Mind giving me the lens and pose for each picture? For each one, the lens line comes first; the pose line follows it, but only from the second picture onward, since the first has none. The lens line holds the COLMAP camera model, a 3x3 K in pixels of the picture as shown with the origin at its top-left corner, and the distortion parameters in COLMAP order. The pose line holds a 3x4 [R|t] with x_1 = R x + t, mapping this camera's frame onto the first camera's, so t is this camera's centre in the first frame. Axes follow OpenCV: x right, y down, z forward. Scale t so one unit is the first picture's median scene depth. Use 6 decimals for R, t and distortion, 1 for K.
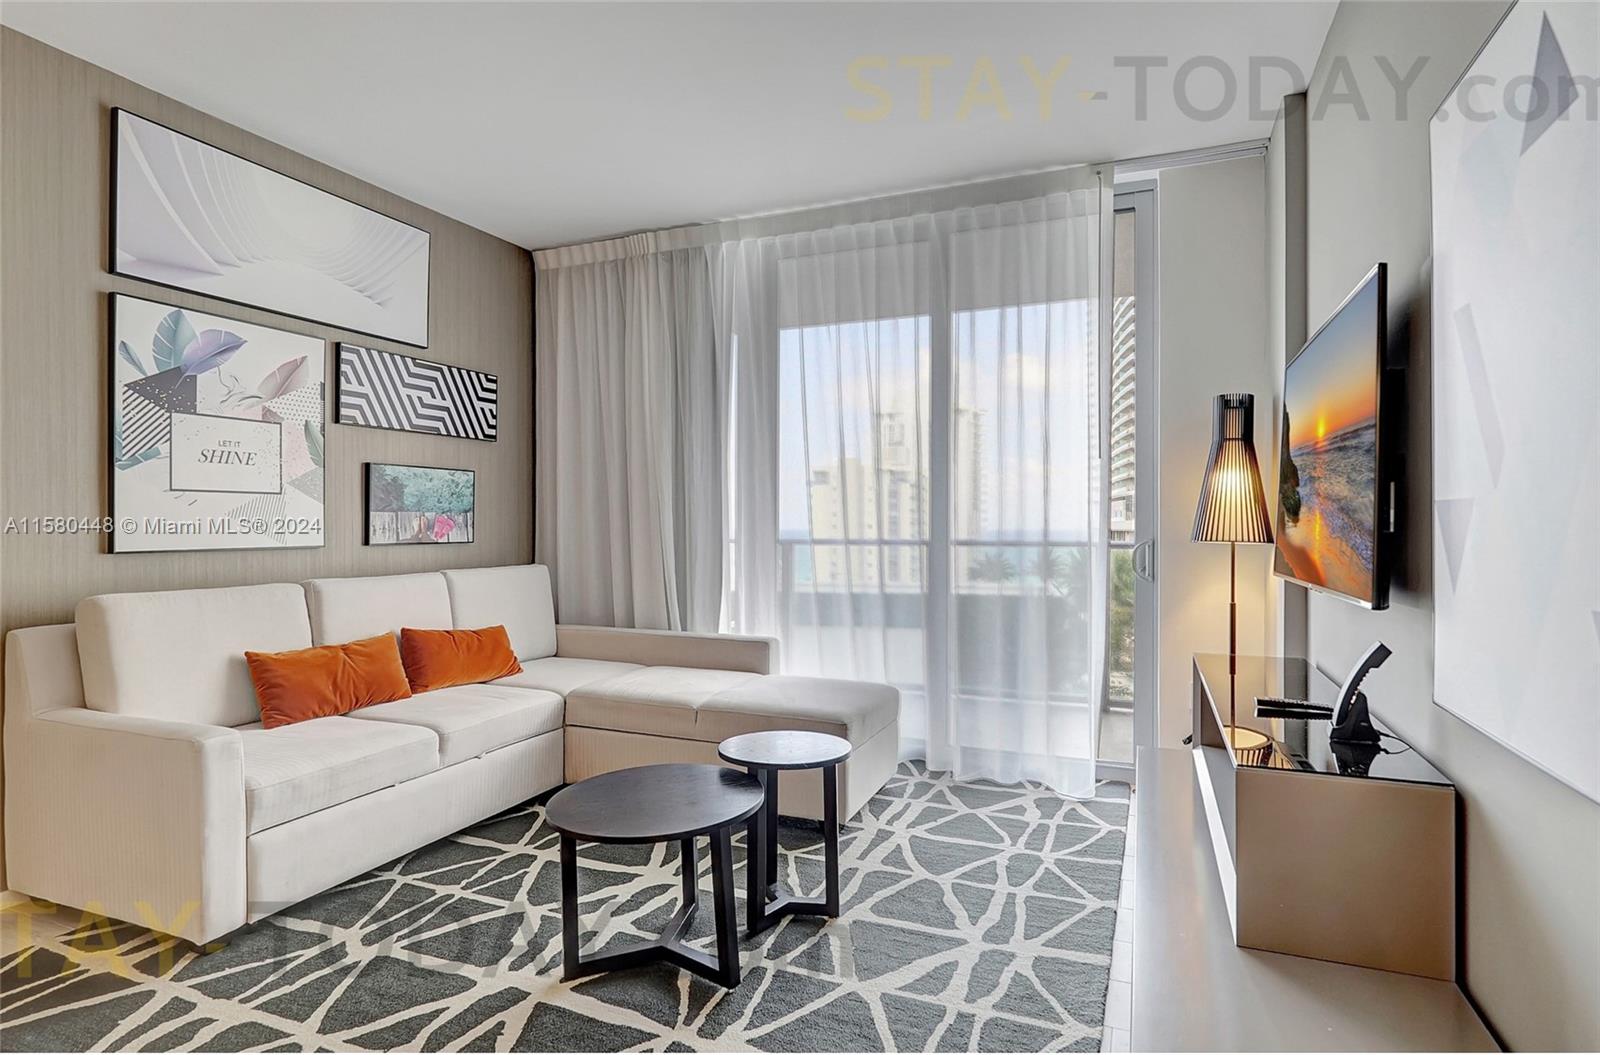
lens RADIAL K [[836.2, 0, 793.9], [0, 836.2, 527.8], [0, 0, 1]] dist [-0.002656, 0.000383]
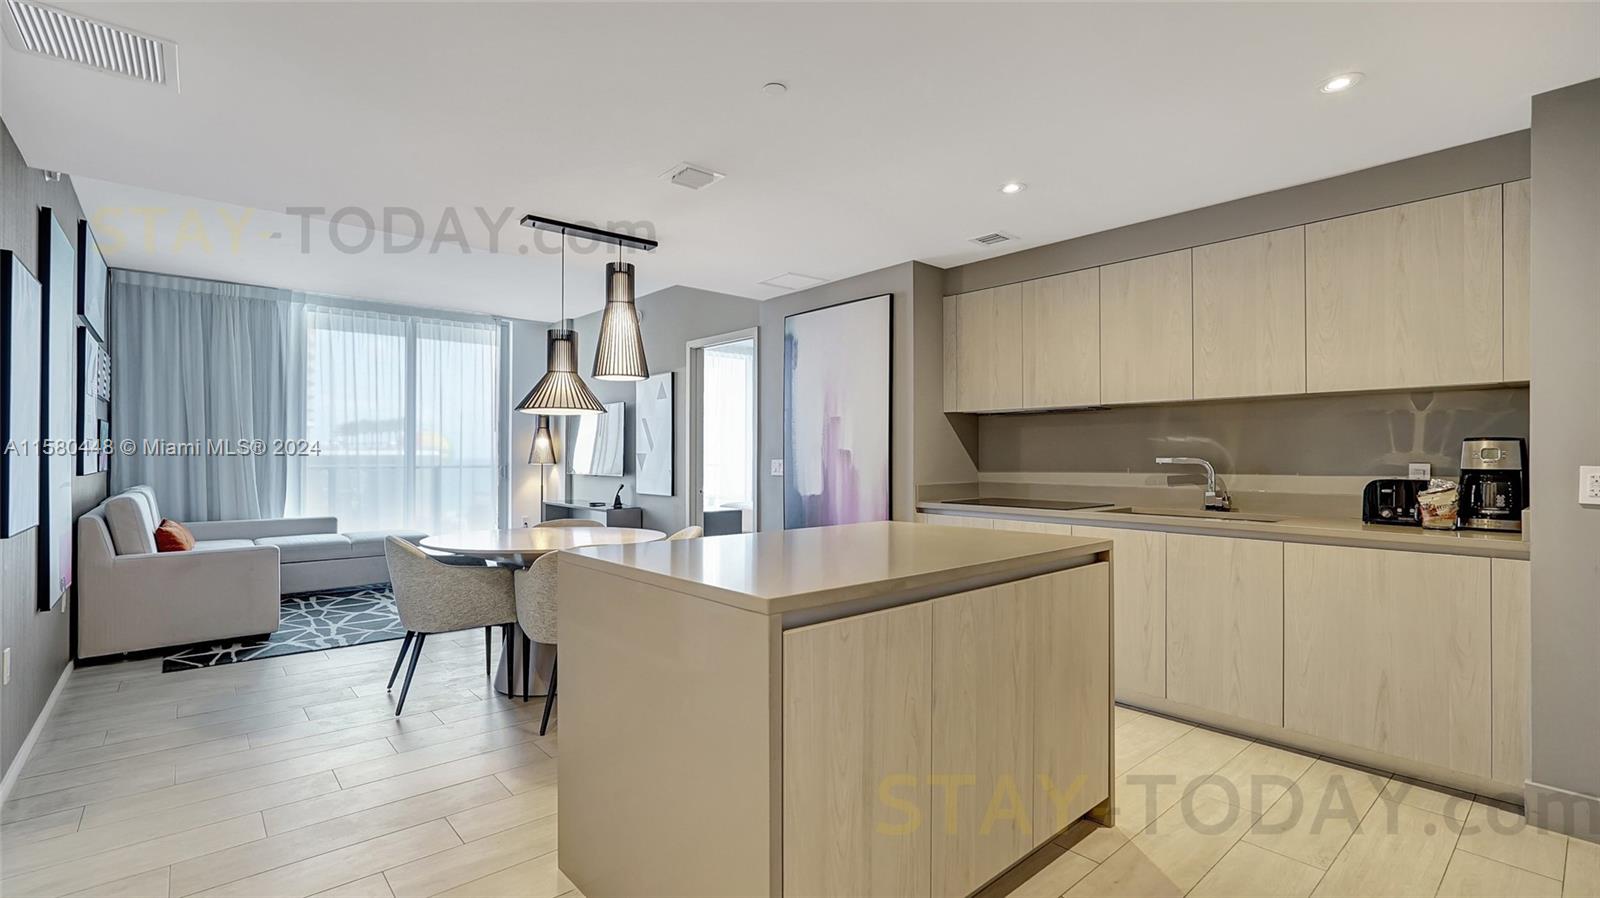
lens RADIAL K [[712.8, 0, 799.9], [0, 712.8, 455.4], [0, 0, 1]] dist [-0.019011, 0.010060]
pose [[0.436420, -0.001424, 0.899742, -1.263385], [0.003480, 0.999994, -0.000105, -0.007522], [-0.899736, 0.003177, 0.436422, -0.839994]]
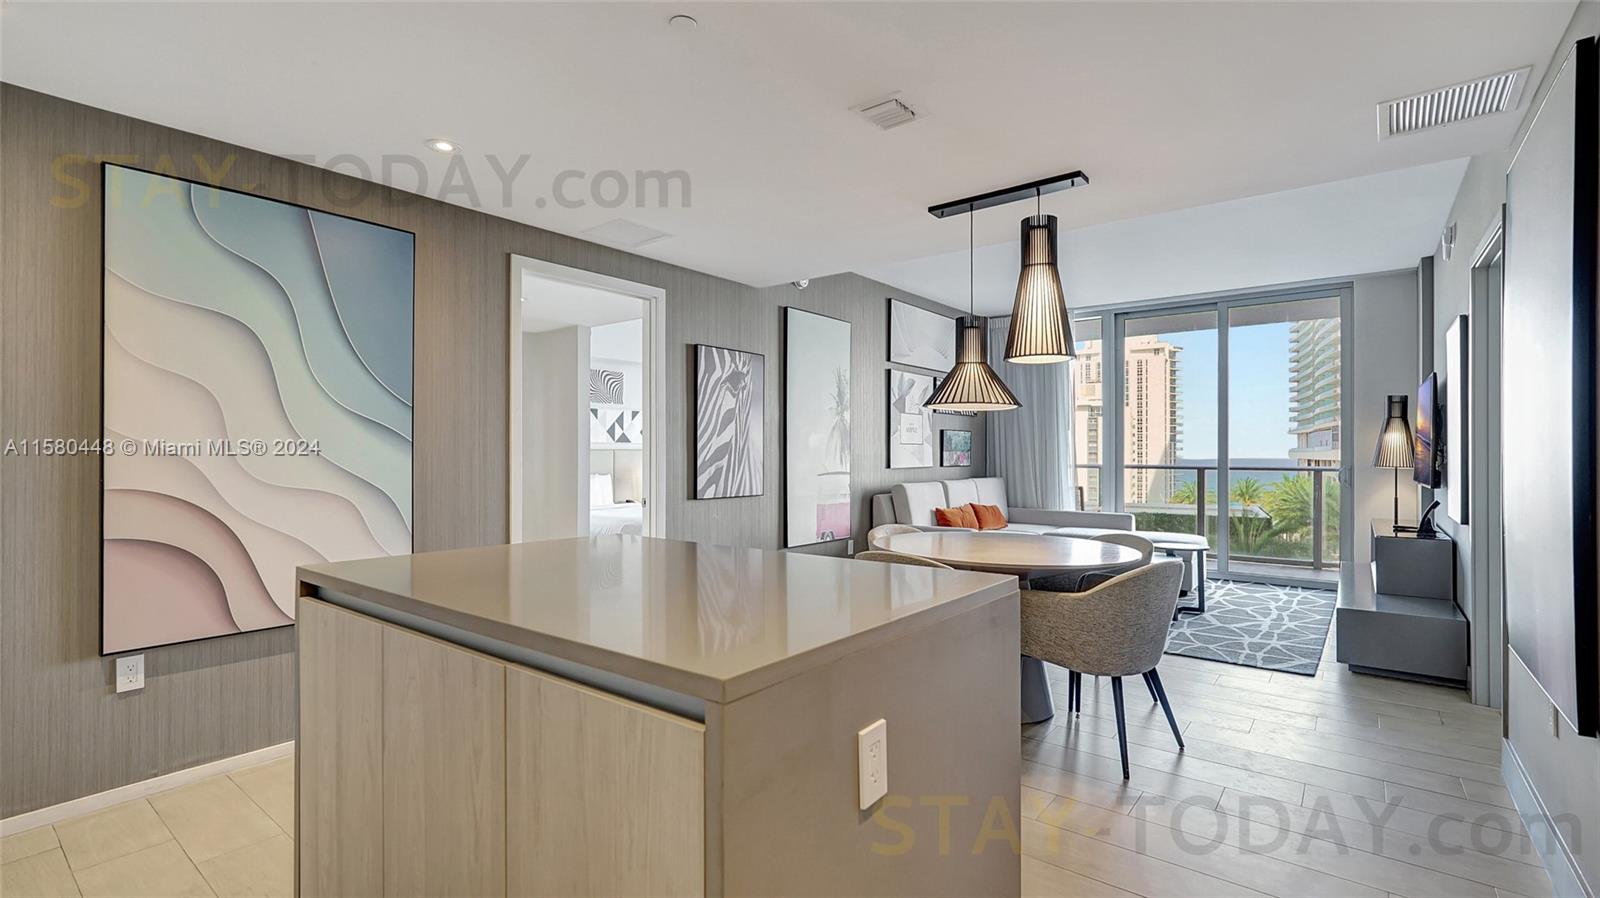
lens RADIAL K [[716.1, 0, 803.8], [0, 716.1, 454.8], [0, 0, 1]] dist [-0.009434, 0.007594]
pose [[0.966370, 0.002809, -0.257139, -0.422708], [-0.003529, 0.999991, -0.002337, -0.005148], [0.257131, 0.003166, 0.966372, -1.054315]]
